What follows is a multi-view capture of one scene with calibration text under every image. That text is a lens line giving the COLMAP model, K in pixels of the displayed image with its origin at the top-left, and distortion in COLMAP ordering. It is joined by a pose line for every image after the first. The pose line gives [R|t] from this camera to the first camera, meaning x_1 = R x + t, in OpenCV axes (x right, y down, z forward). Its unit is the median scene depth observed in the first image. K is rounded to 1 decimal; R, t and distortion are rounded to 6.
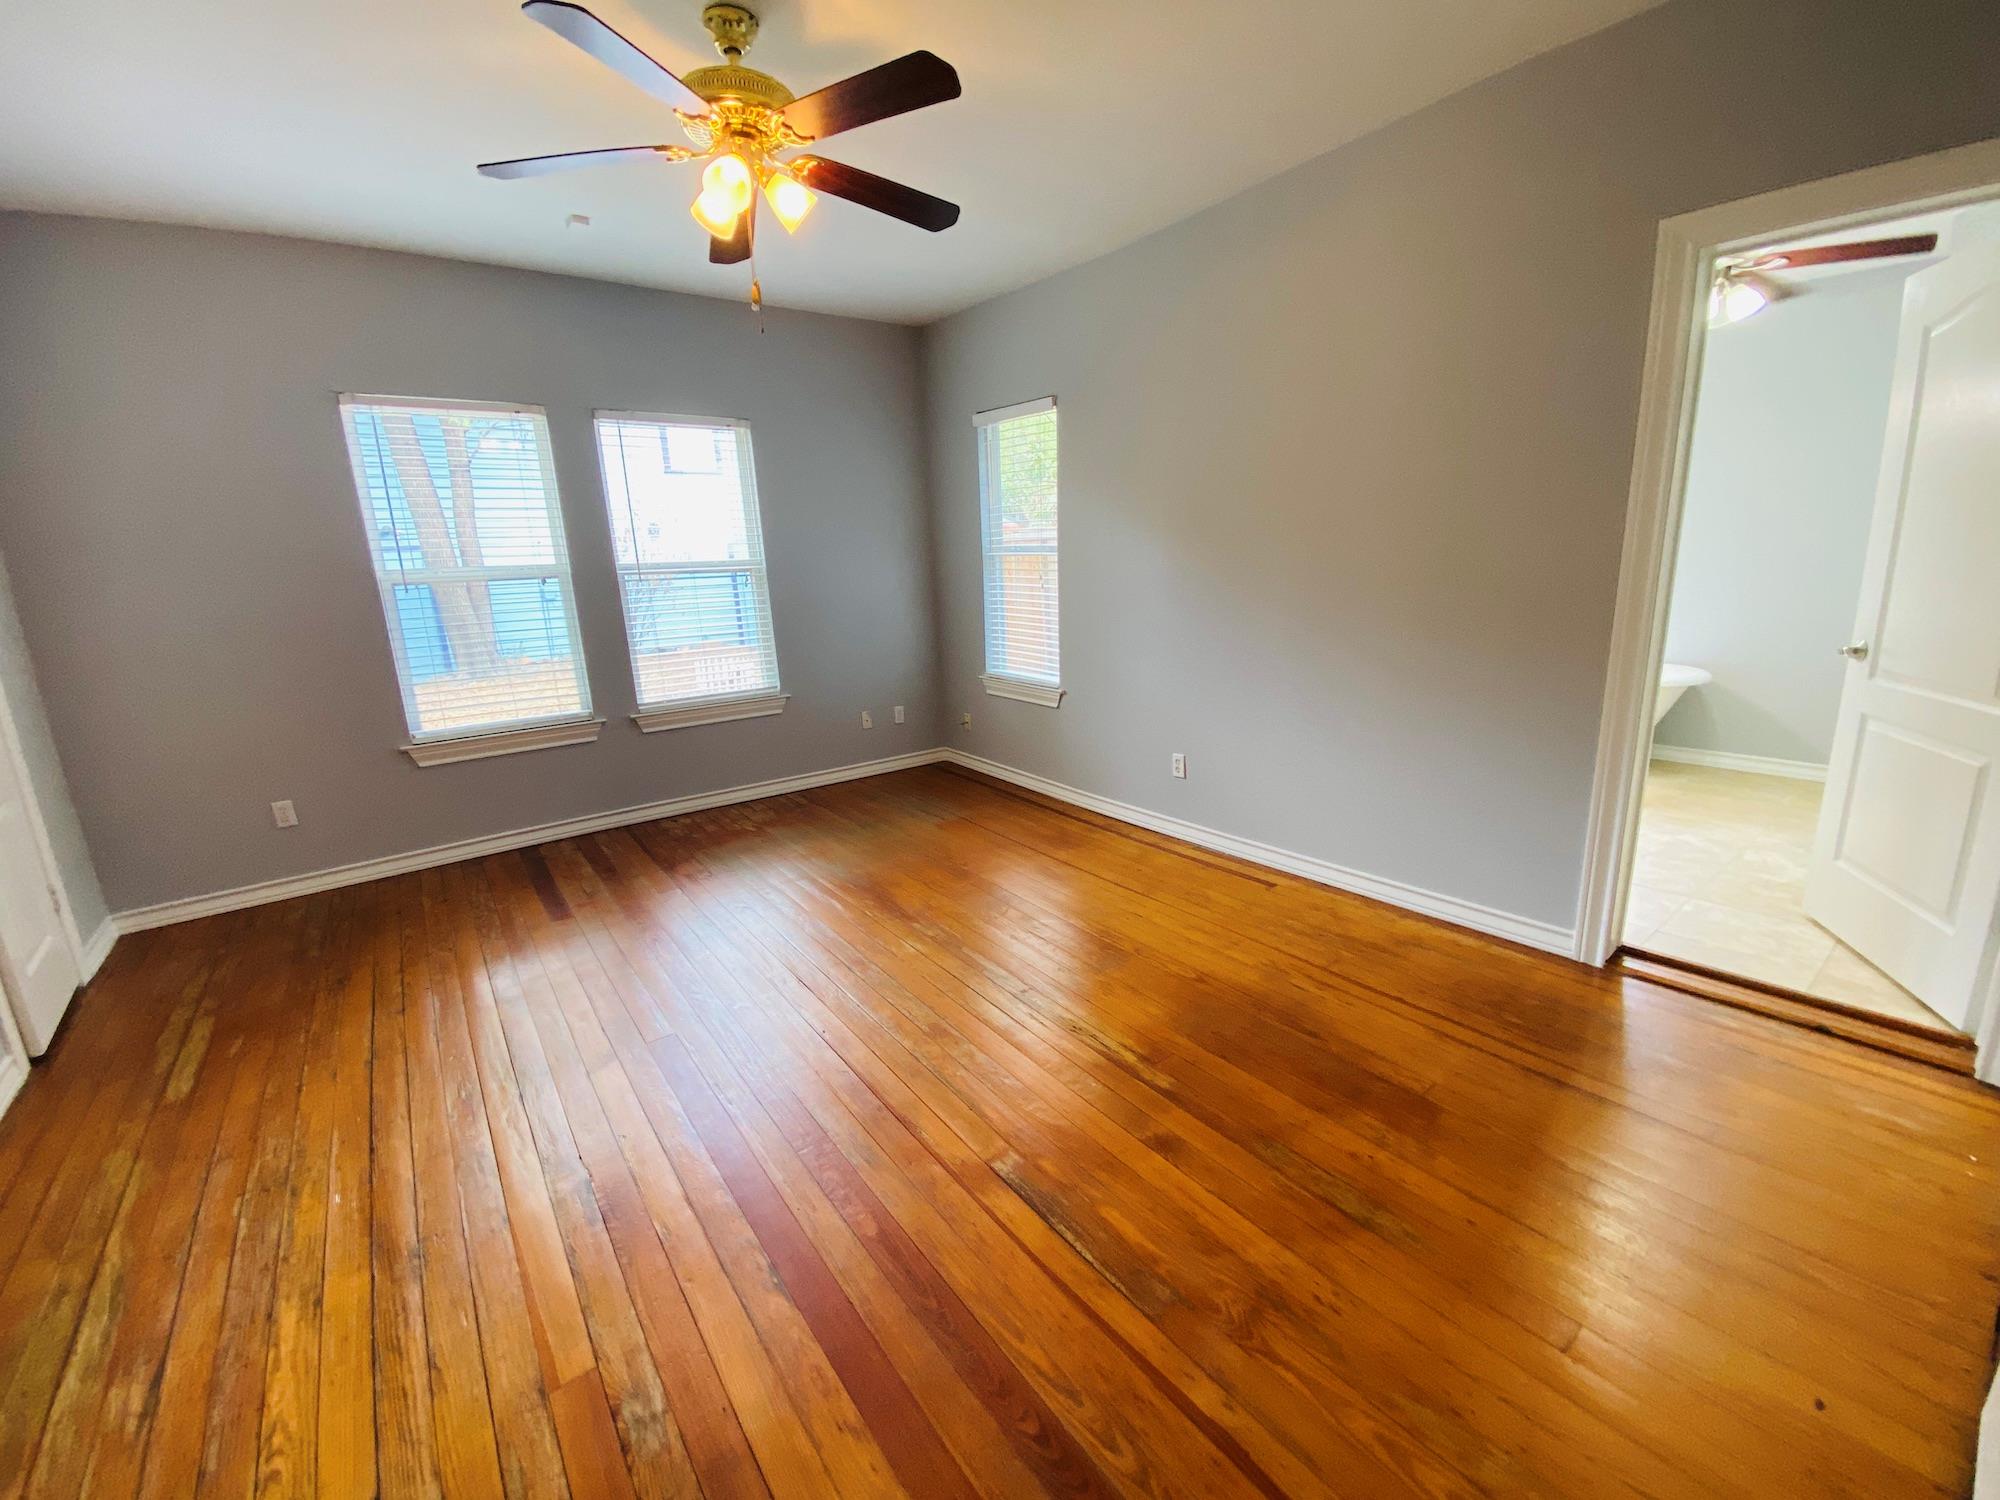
lens RADIAL K [[804.7, 0, 995.1], [0, 804.7, 754.1], [0, 0, 1]] dist [0.018957, -0.019592]
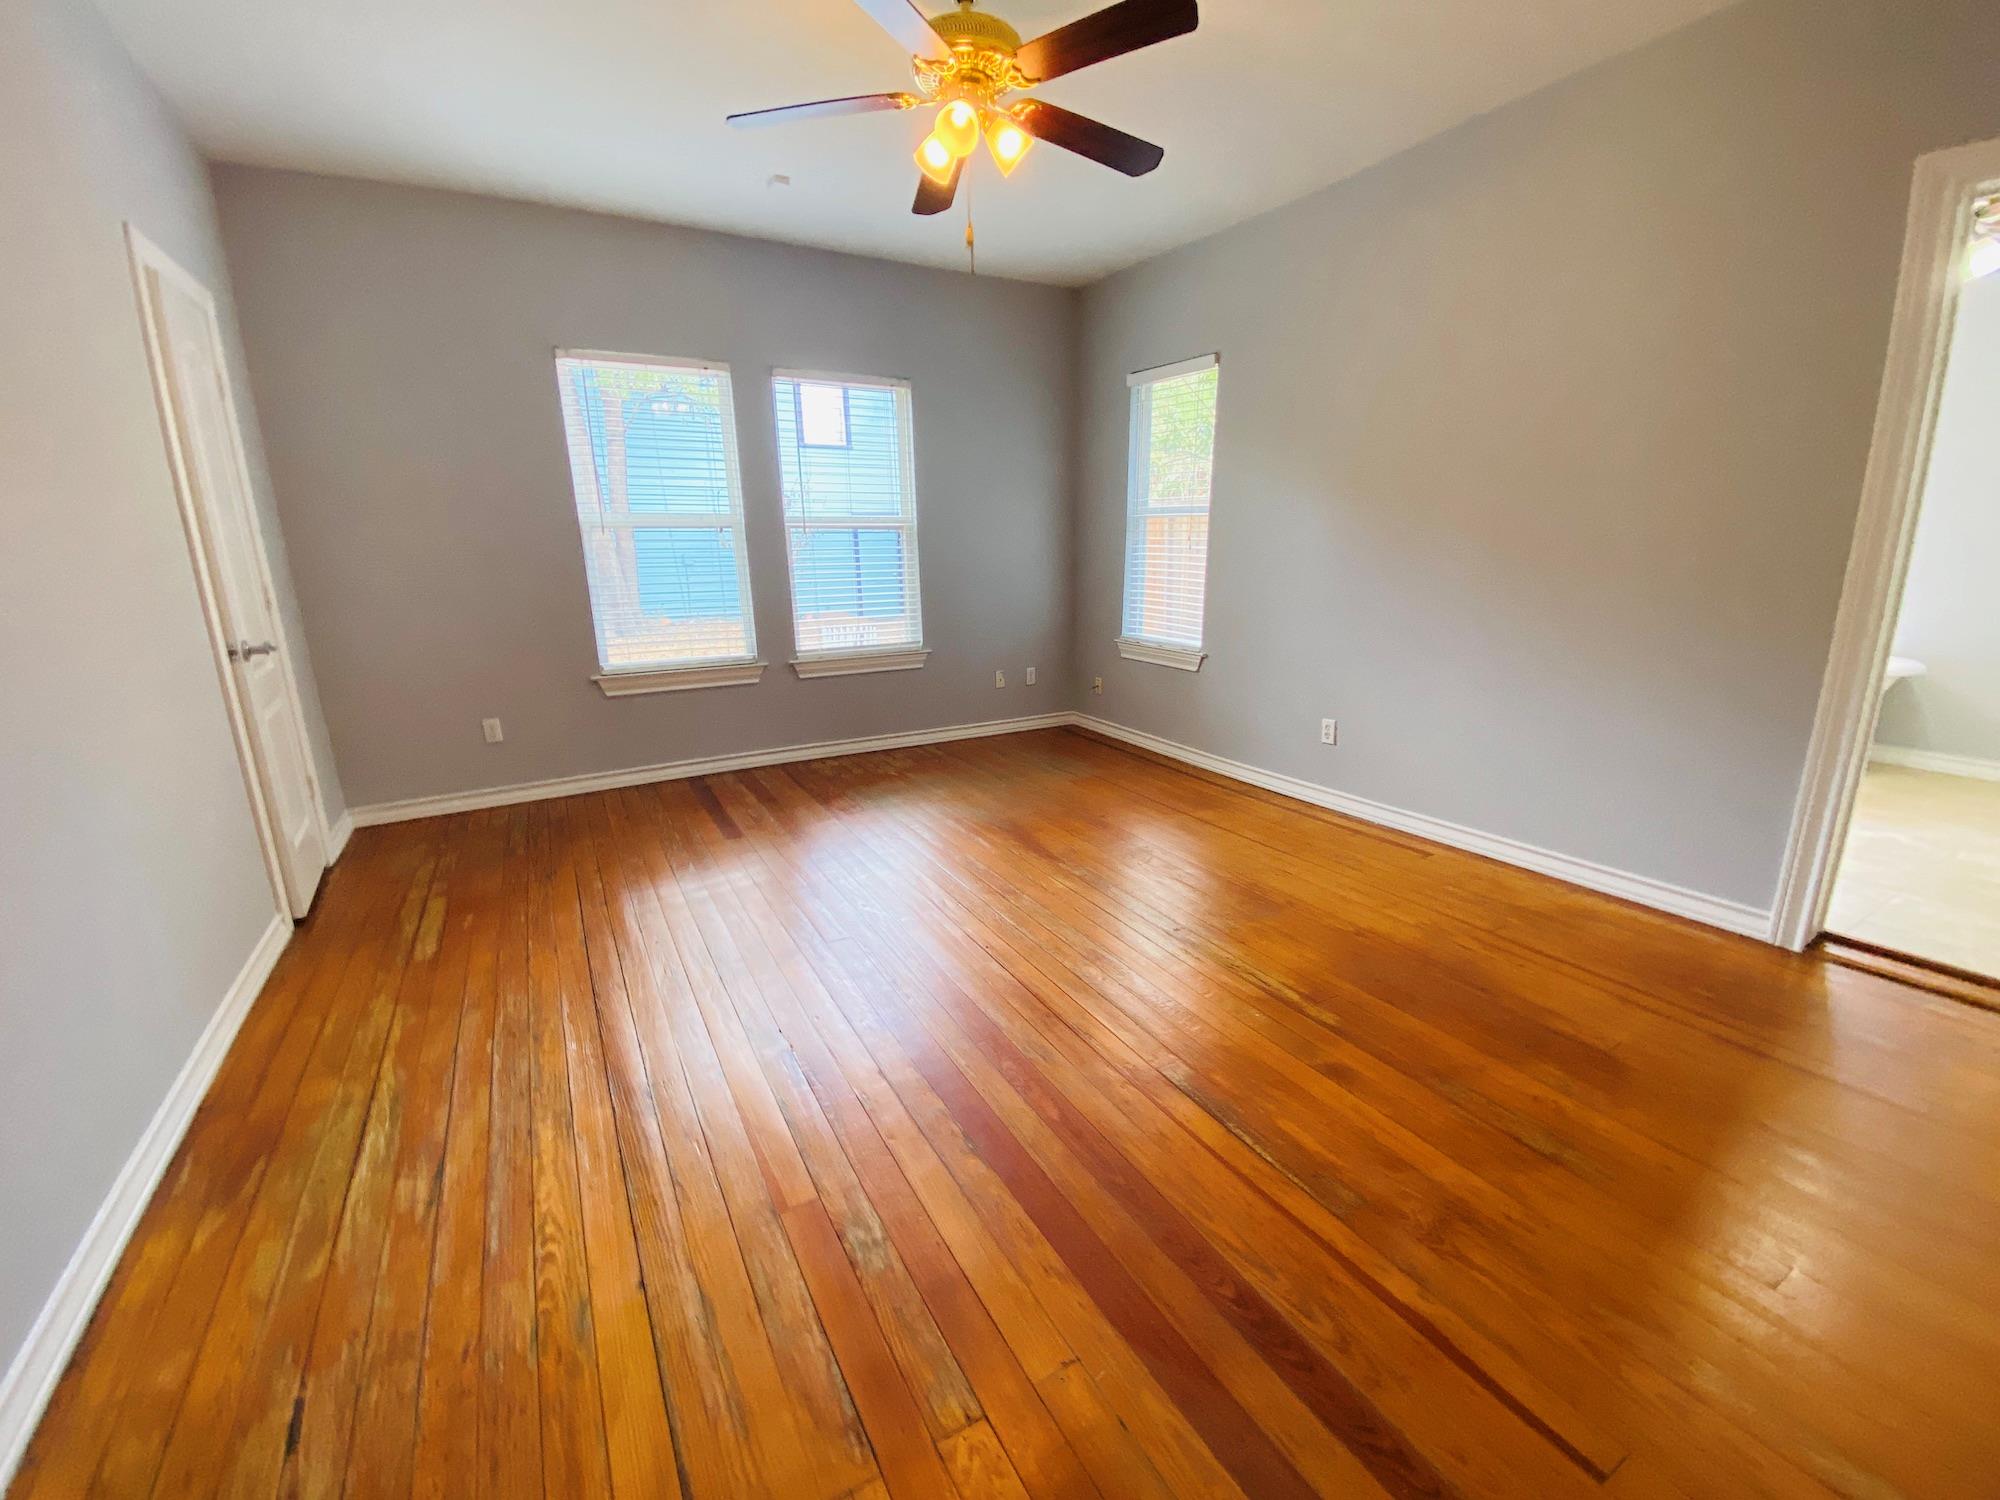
lens RADIAL K [[804.7, 0, 995.1], [0, 804.7, 754.1], [0, 0, 1]] dist [0.018957, -0.019592]
pose [[0.991909, 0.054629, -0.114599, -0.100451], [-0.052582, 0.998400, 0.020811, 0.072292], [0.115553, -0.014617, 0.993194, -0.042745]]
